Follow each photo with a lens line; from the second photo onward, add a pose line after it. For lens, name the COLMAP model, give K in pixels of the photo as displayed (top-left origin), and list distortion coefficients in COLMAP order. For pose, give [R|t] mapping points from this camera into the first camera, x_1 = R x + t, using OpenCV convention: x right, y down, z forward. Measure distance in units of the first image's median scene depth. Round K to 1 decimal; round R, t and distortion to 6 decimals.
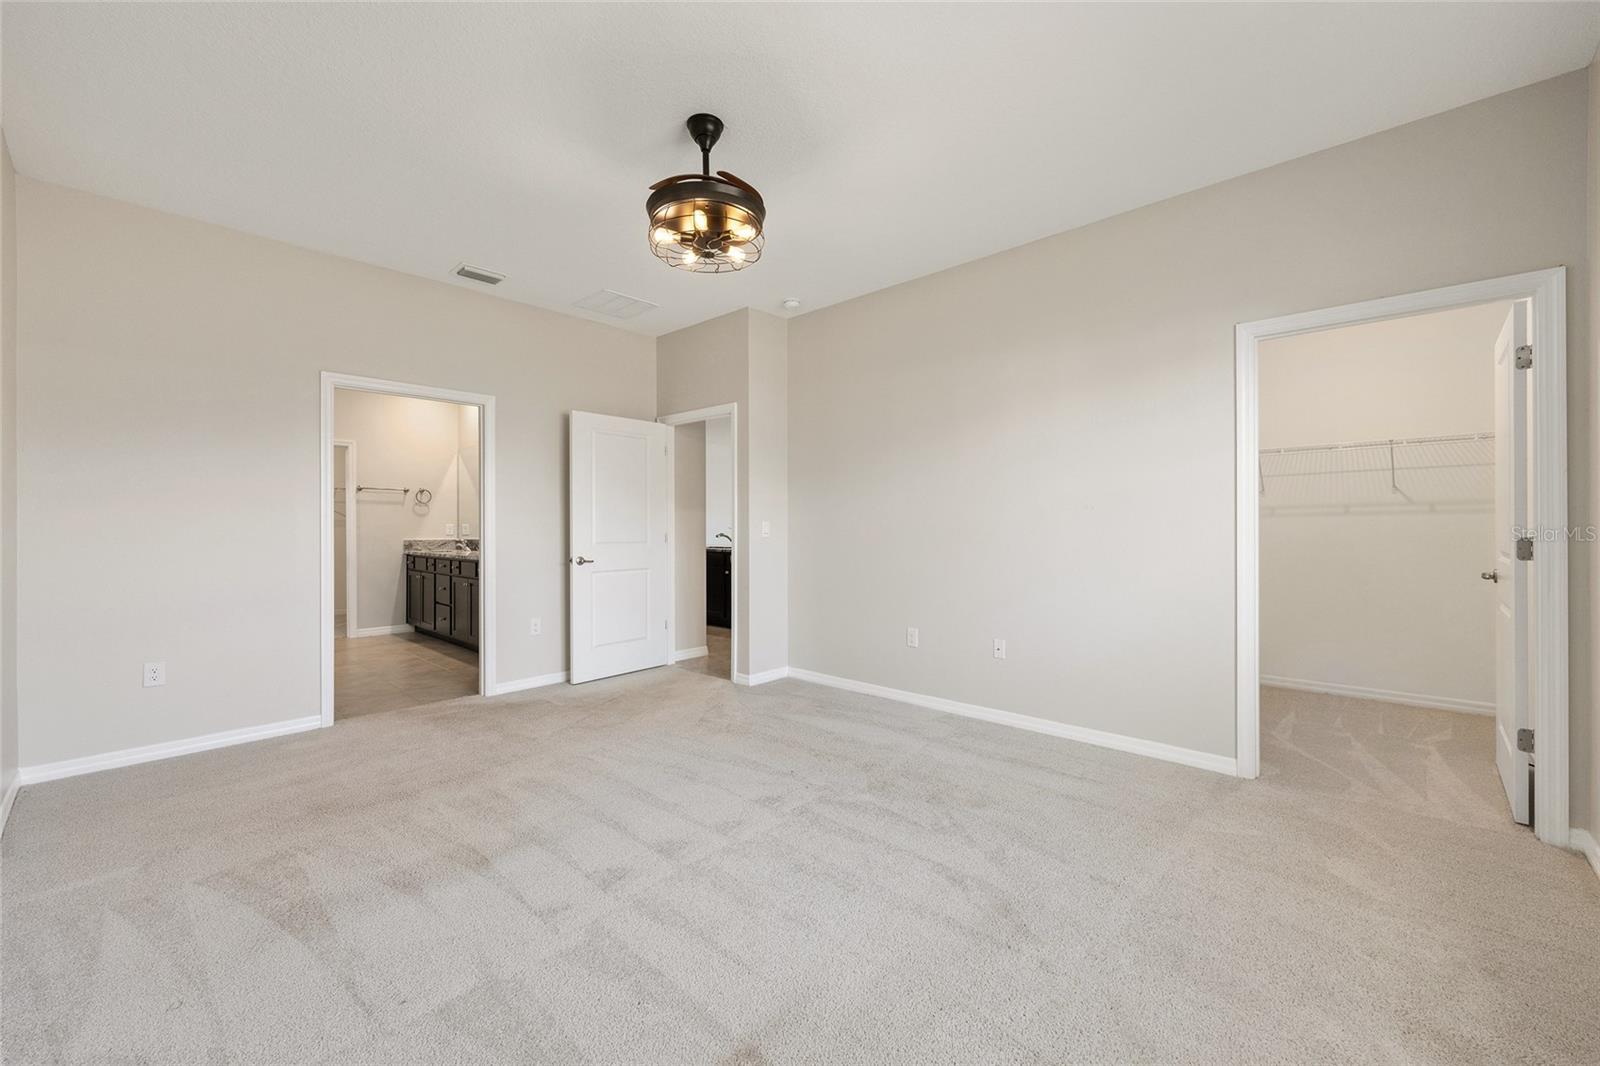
lens RADIAL K [[639.7, 0, 802.9], [0, 639.7, 527.6], [0, 0, 1]] dist [-0.001442, -0.000066]
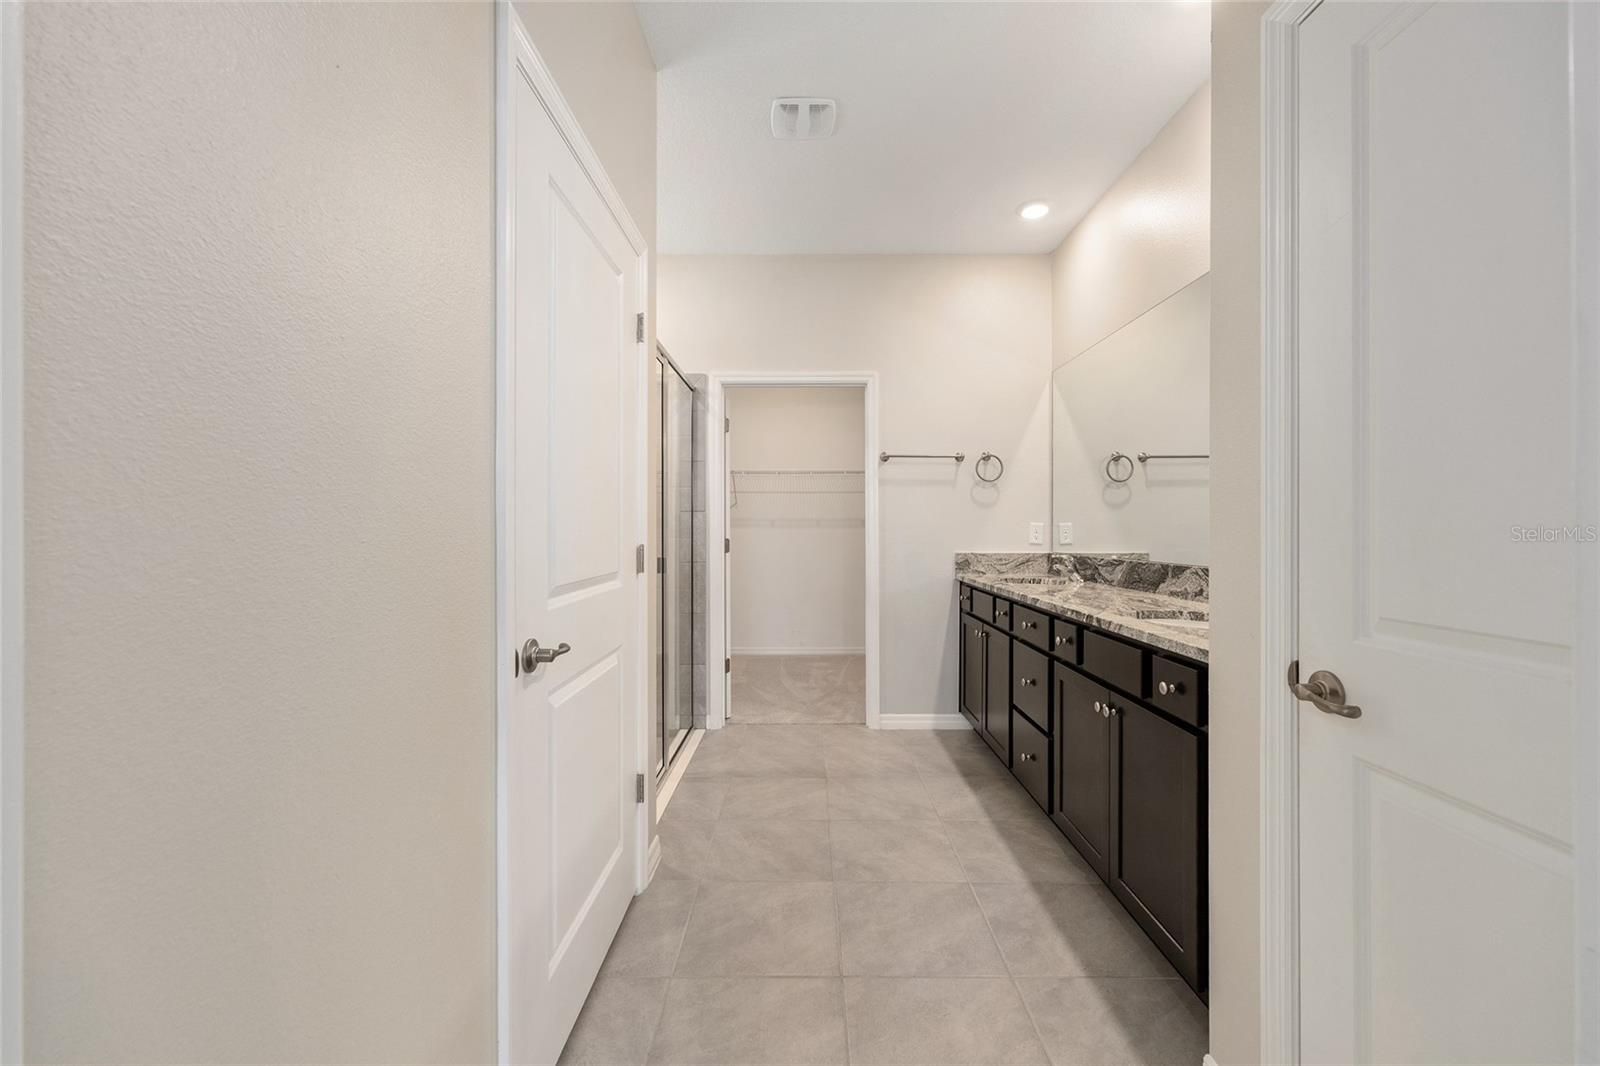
lens RADIAL K [[639.7, 0, 802.9], [0, 639.7, 527.6], [0, 0, 1]] dist [-0.001442, -0.000066]
pose [[0.676239, -0.000190, -0.736682, -0.329182], [-0.000291, 1.000000, -0.000525, -0.000770], [0.736682, 0.000569, 0.676239, 0.564421]]
